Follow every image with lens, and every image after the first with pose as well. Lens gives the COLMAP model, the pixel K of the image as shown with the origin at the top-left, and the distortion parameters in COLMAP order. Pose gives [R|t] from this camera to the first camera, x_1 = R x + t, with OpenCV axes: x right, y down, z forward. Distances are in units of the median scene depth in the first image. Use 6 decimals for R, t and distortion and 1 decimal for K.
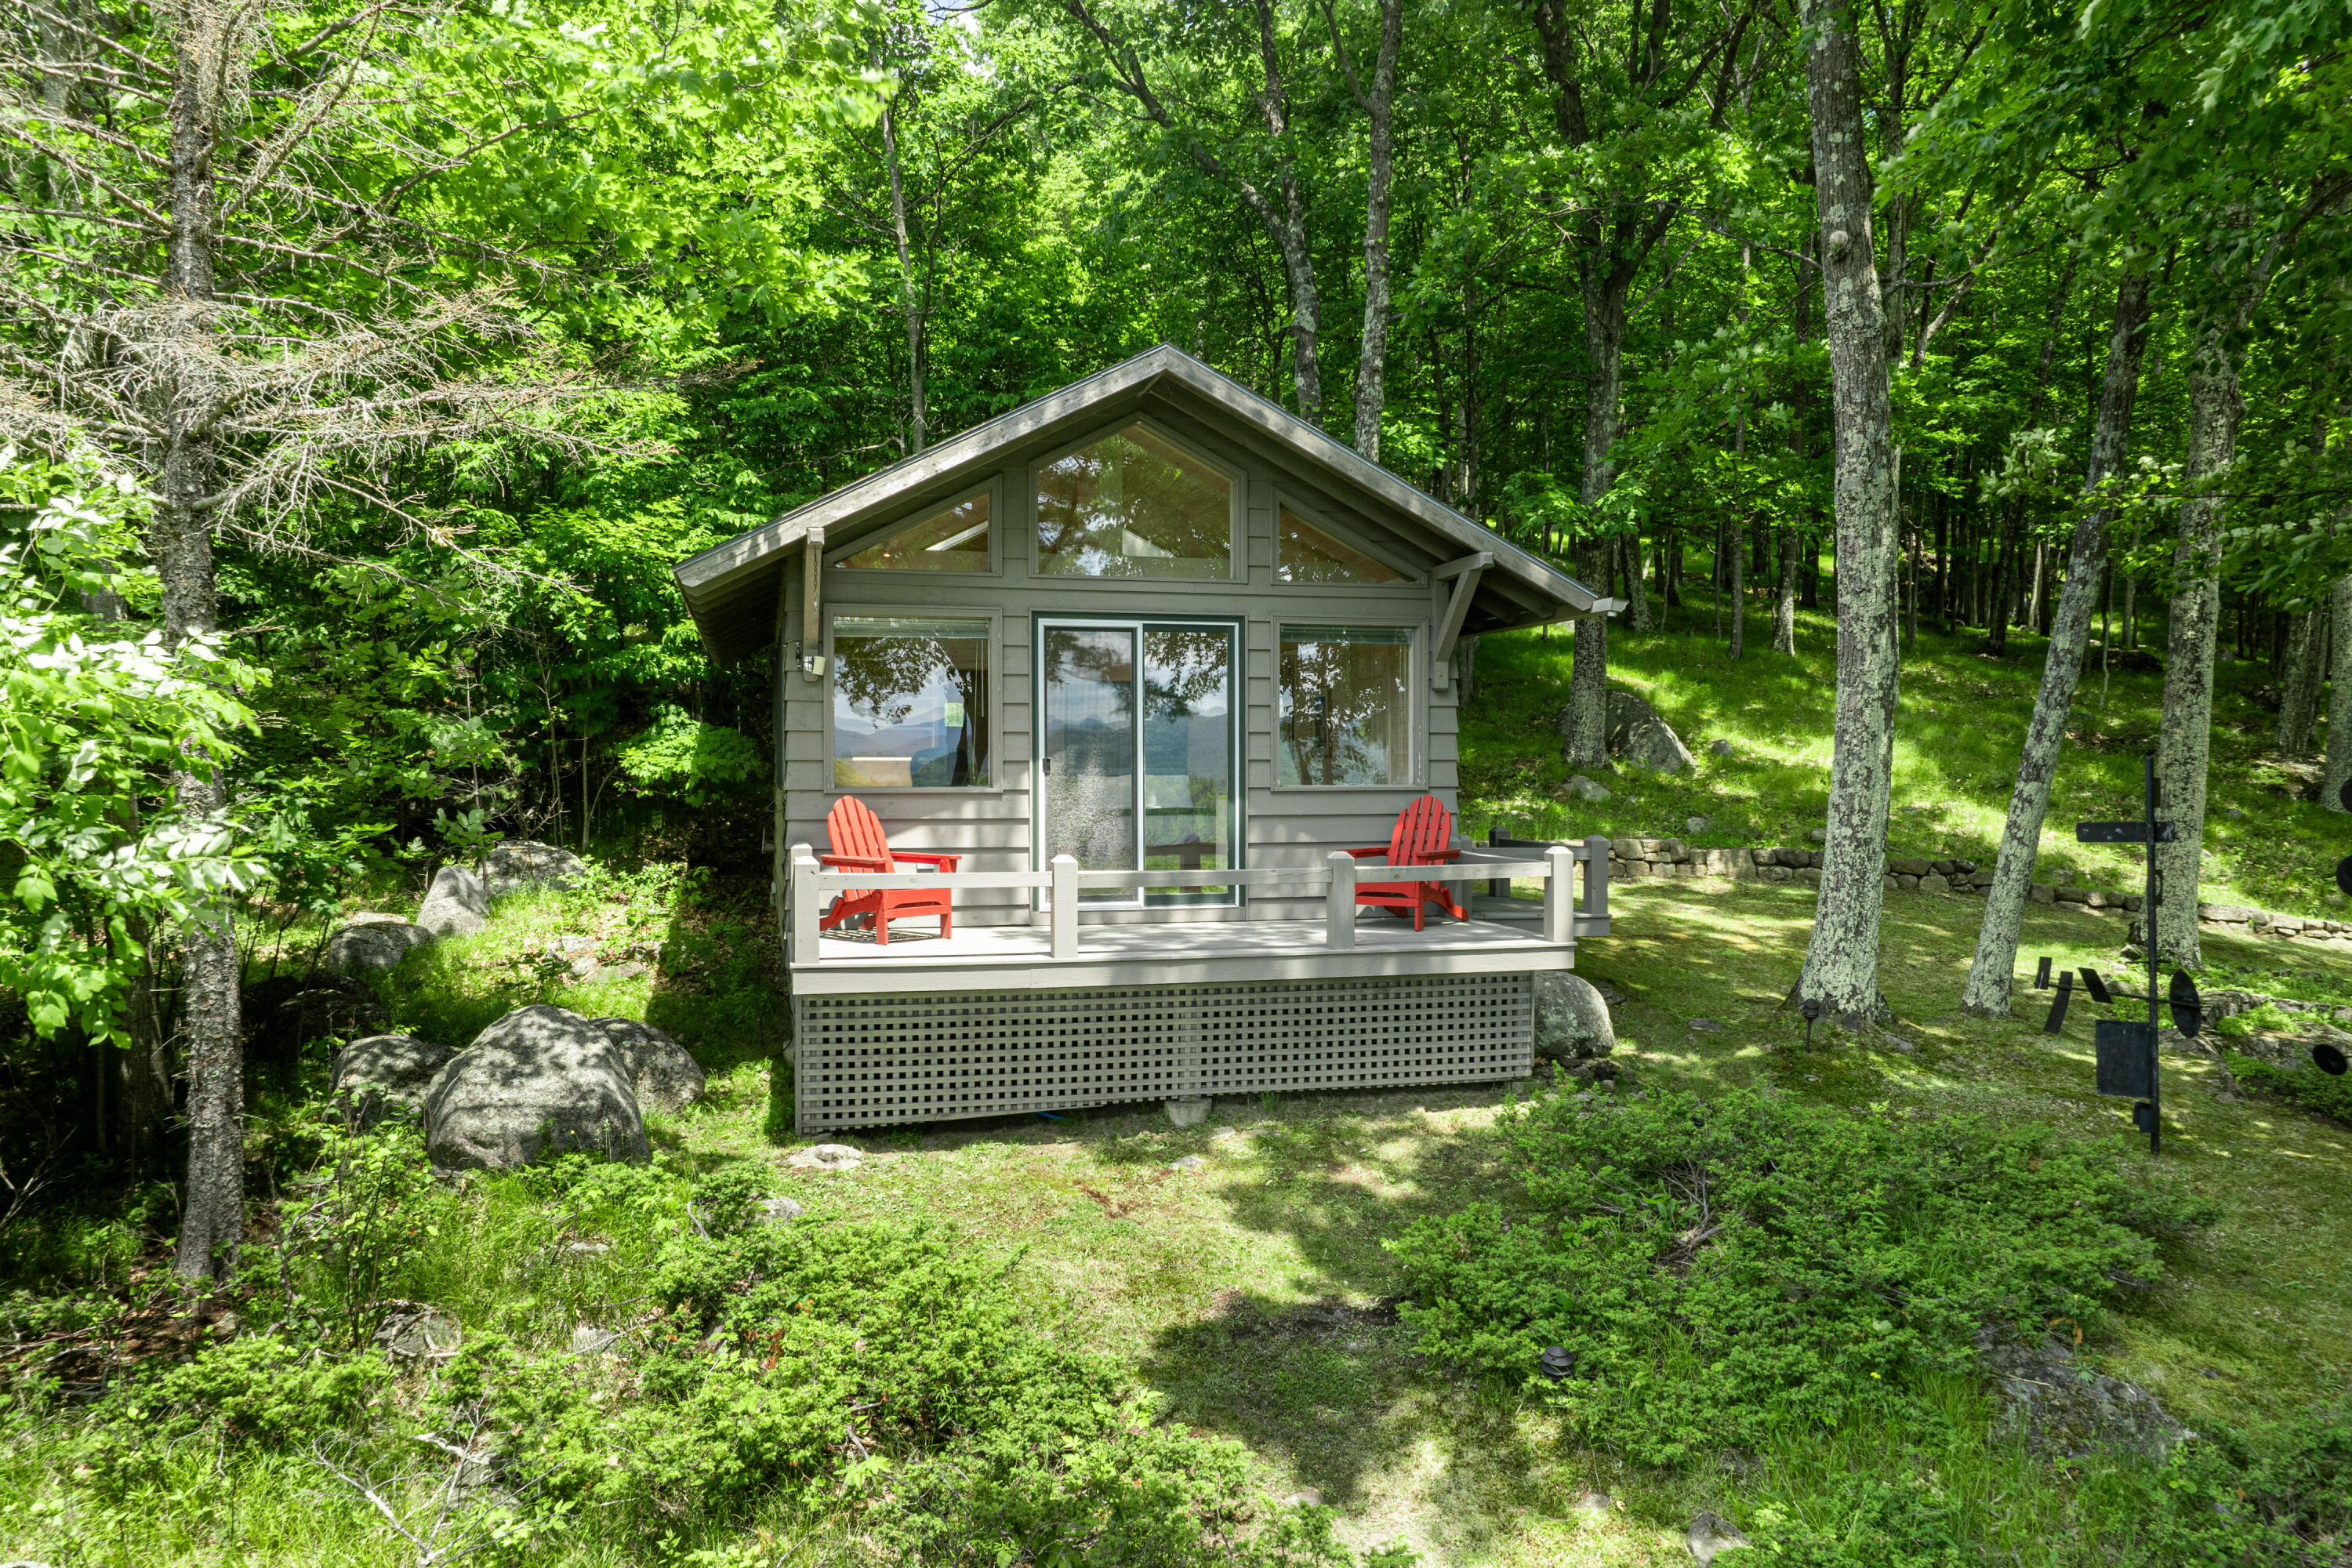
lens RADIAL K [[1692.0, 0, 1175.7], [0, 1692.0, 780.9], [0, 0, 1]] dist [-0.041953, 0.008640]
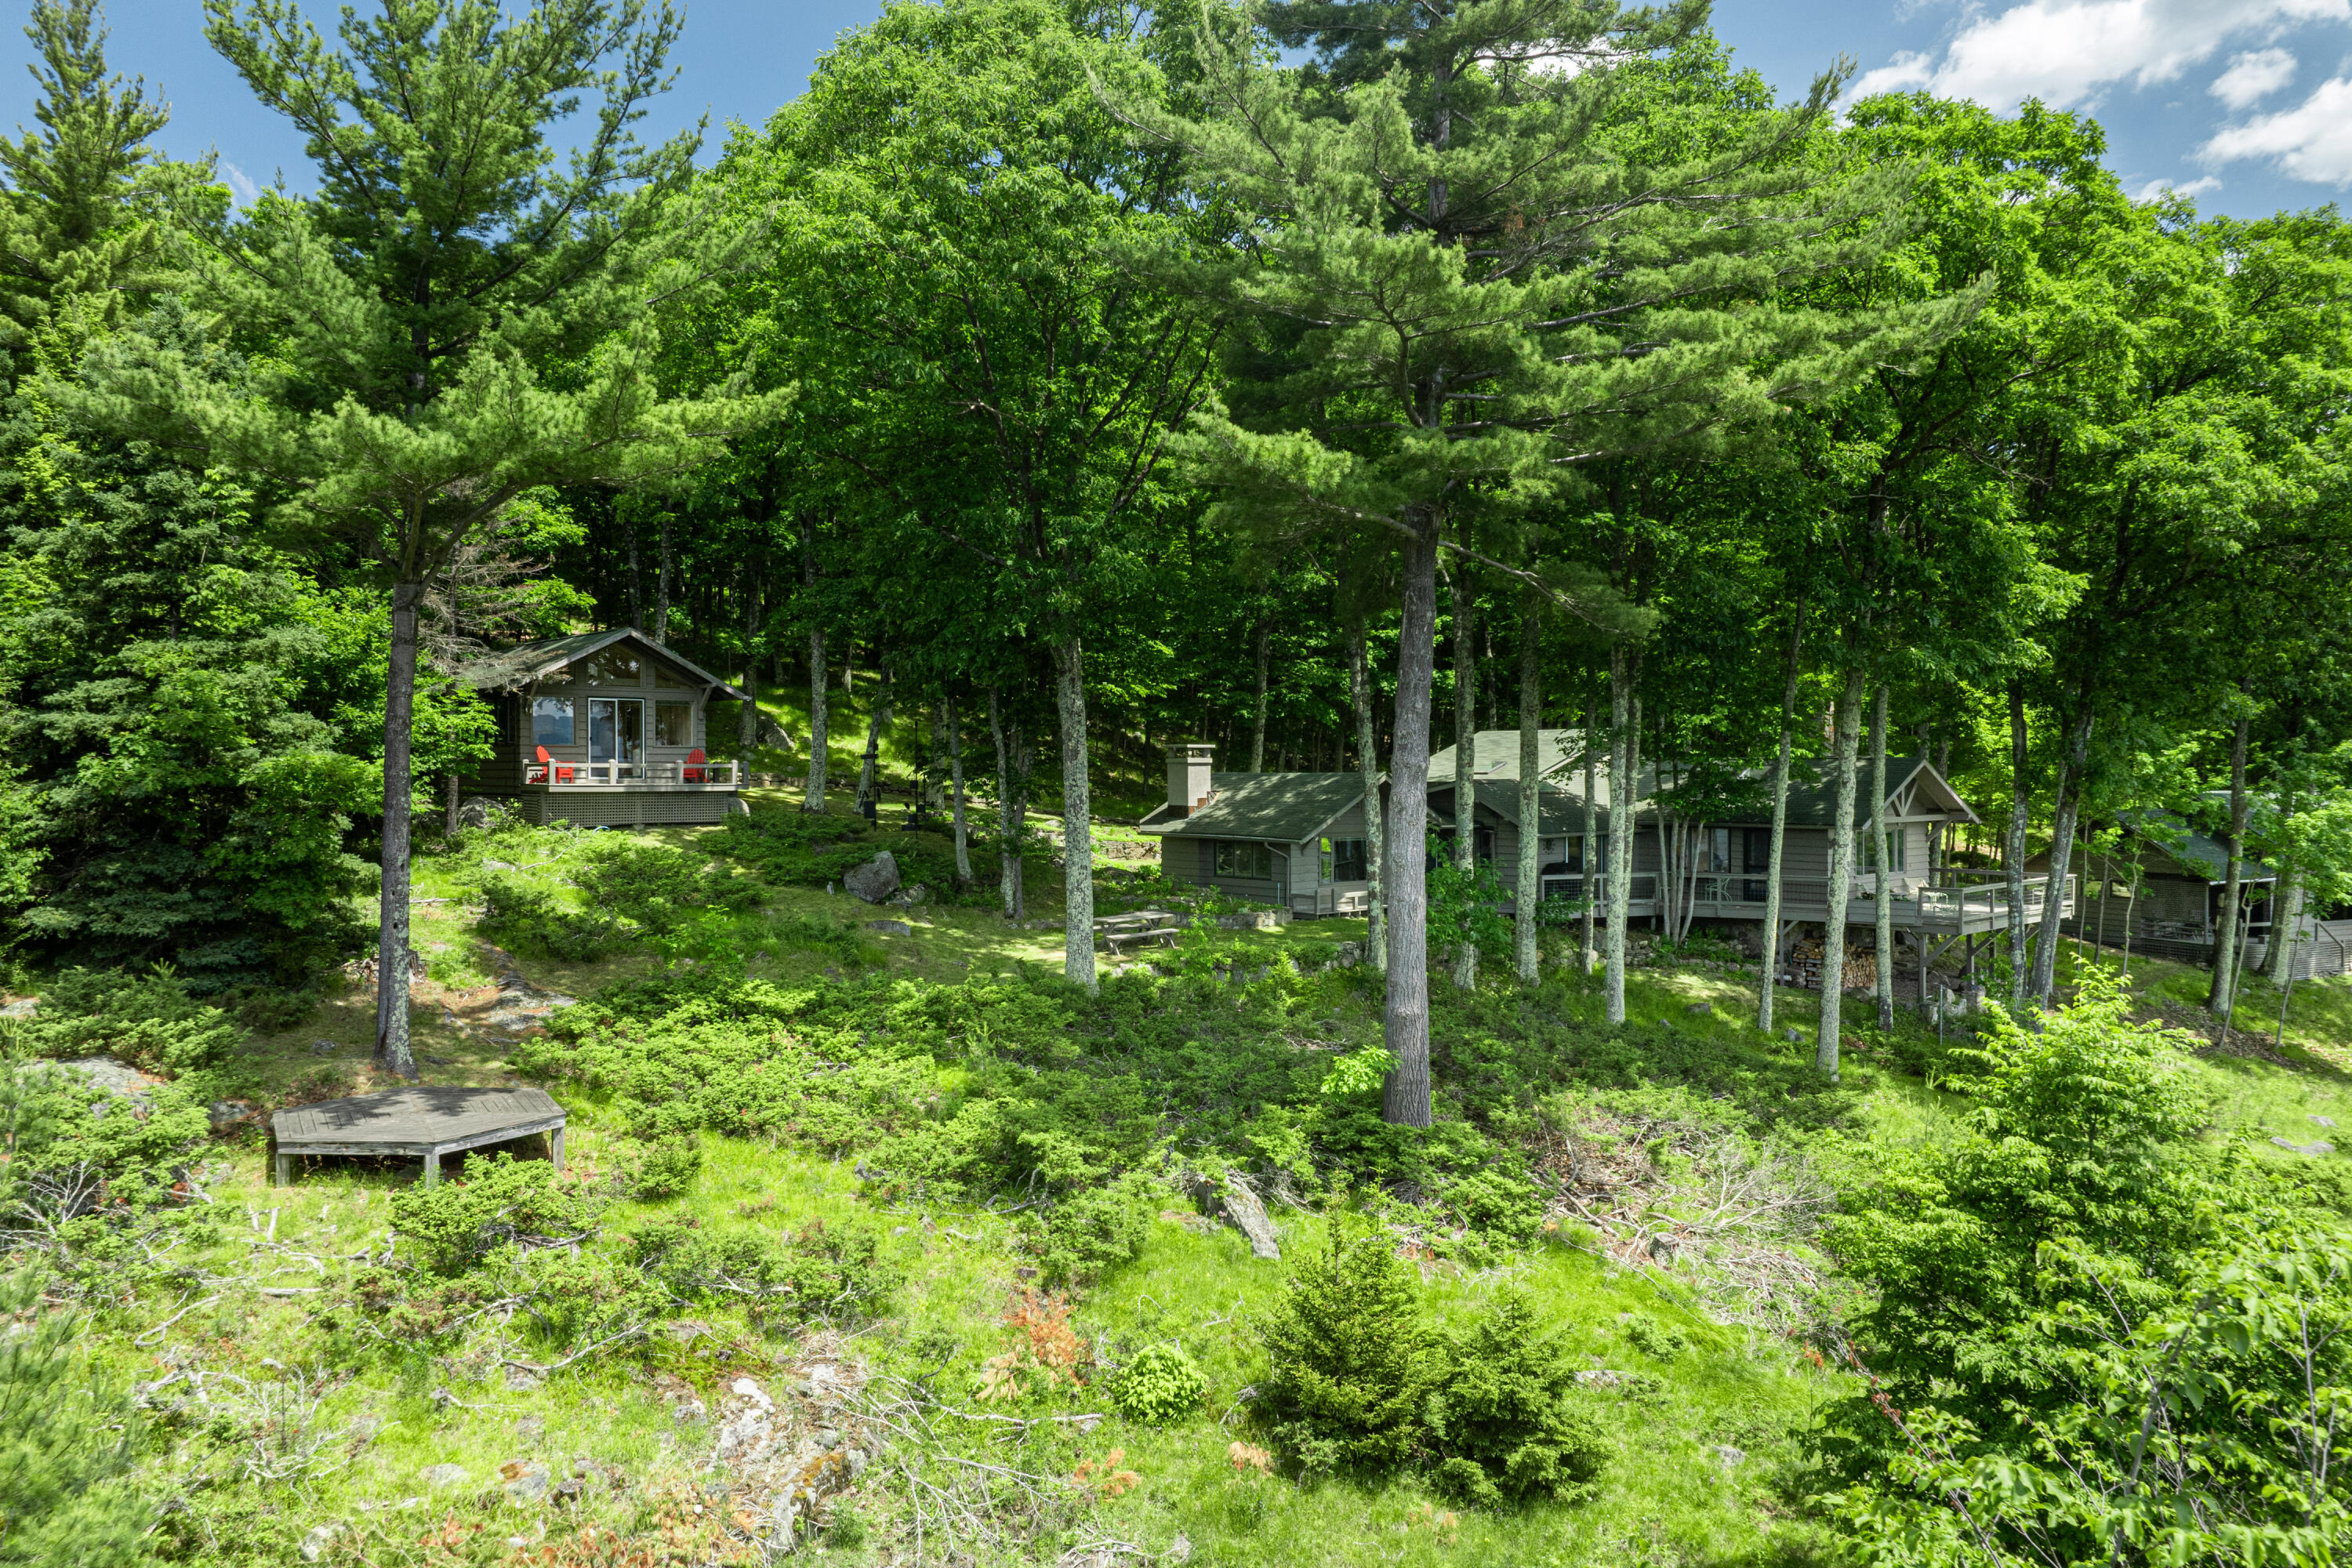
lens RADIAL K [[1692.0, 0, 1175.7], [0, 1692.0, 781.3], [0, 0, 1]] dist [-0.041953, 0.008640]
pose [[0.888086, -0.000757, 0.459676, -0.321137], [0.002701, 0.999990, -0.003571, 0.050982], [-0.459669, 0.004413, 0.888079, -1.430196]]
